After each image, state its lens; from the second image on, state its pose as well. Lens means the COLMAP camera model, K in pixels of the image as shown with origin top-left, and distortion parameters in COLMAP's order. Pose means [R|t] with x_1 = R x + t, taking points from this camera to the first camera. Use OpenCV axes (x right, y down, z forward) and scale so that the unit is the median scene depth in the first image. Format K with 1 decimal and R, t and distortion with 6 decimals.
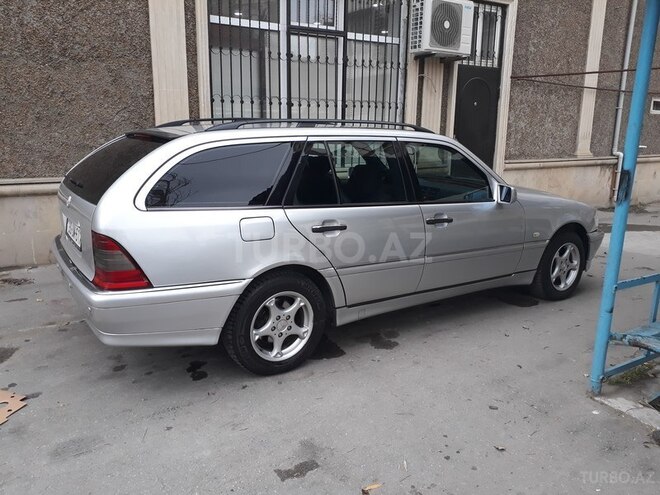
lens RADIAL K [[534.6, 0, 331.4], [0, 534.6, 234.2], [0, 0, 1]] dist [0.029357, -0.038493]
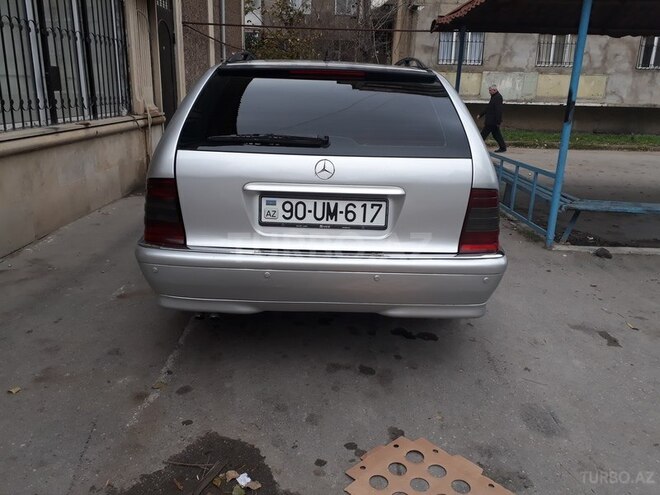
lens RADIAL K [[534.6, 0, 331.4], [0, 534.6, 234.2], [0, 0, 1]] dist [0.029357, -0.038493]
pose [[0.539541, -0.221503, 0.812300, -1.059856], [0.151655, 0.974561, 0.165018, -0.089876], [-0.828188, 0.034155, 0.559408, 0.614264]]
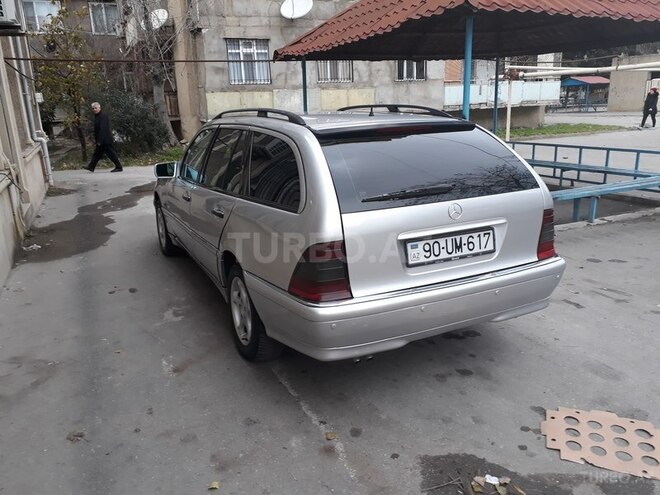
lens RADIAL K [[534.6, 0, 331.4], [0, 534.6, 234.2], [0, 0, 1]] dist [0.029357, -0.038493]
pose [[0.118916, -0.258069, 0.958780, -1.309466], [0.233931, 0.945731, 0.225543, -0.256440], [-0.964954, 0.197467, 0.172833, 1.052153]]
